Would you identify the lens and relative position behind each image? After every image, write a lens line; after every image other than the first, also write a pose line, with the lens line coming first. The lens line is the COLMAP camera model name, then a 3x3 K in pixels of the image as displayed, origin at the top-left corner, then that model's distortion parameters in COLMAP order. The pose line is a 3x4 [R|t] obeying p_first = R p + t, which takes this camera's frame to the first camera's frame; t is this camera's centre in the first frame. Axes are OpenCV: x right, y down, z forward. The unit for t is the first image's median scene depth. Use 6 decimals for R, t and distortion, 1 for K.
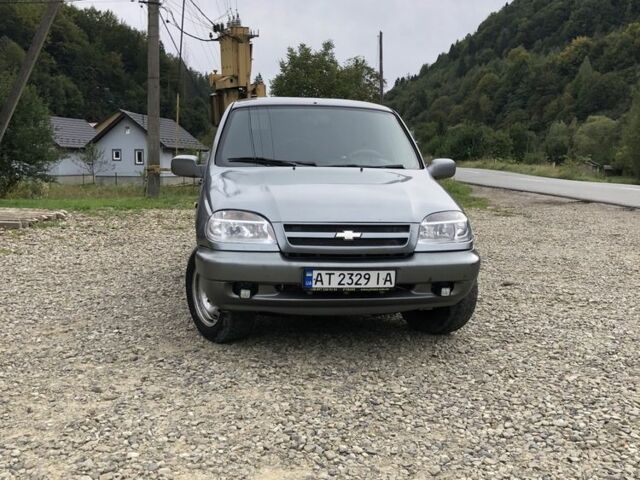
lens RADIAL K [[705.5, 0, 320.0], [0, 705.5, 240.0], [0, 0, 1]] dist [0.062237, -0.121380]
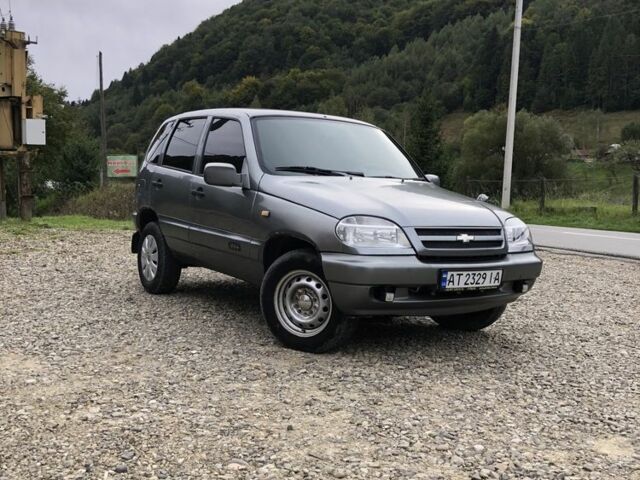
lens RADIAL K [[705.5, 0, 320.0], [0, 705.5, 240.0], [0, 0, 1]] dist [0.062237, -0.121380]
pose [[0.900342, -0.014044, 0.434956, -0.625326], [0.031713, 0.998939, -0.033389, 0.024584], [-0.434026, 0.043855, 0.899832, 0.128915]]
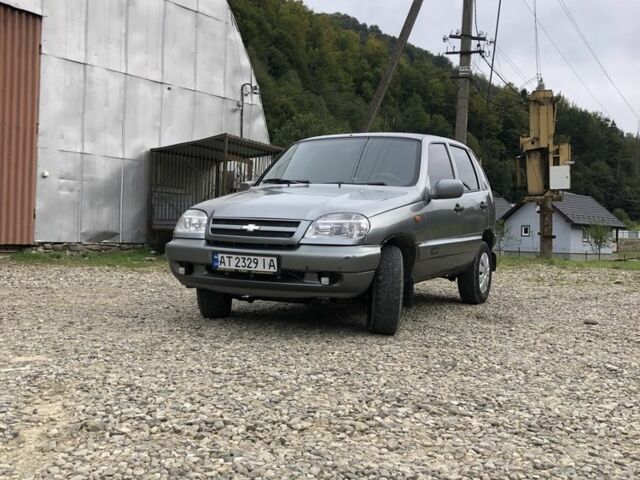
lens RADIAL K [[705.5, 0, 320.0], [0, 705.5, 240.0], [0, 0, 1]] dist [0.062237, -0.121380]
pose [[0.817483, 0.020591, -0.575585, 0.843934], [-0.086543, 0.992406, -0.087412, 0.110869], [0.569414, 0.121271, 0.813056, 0.074378]]
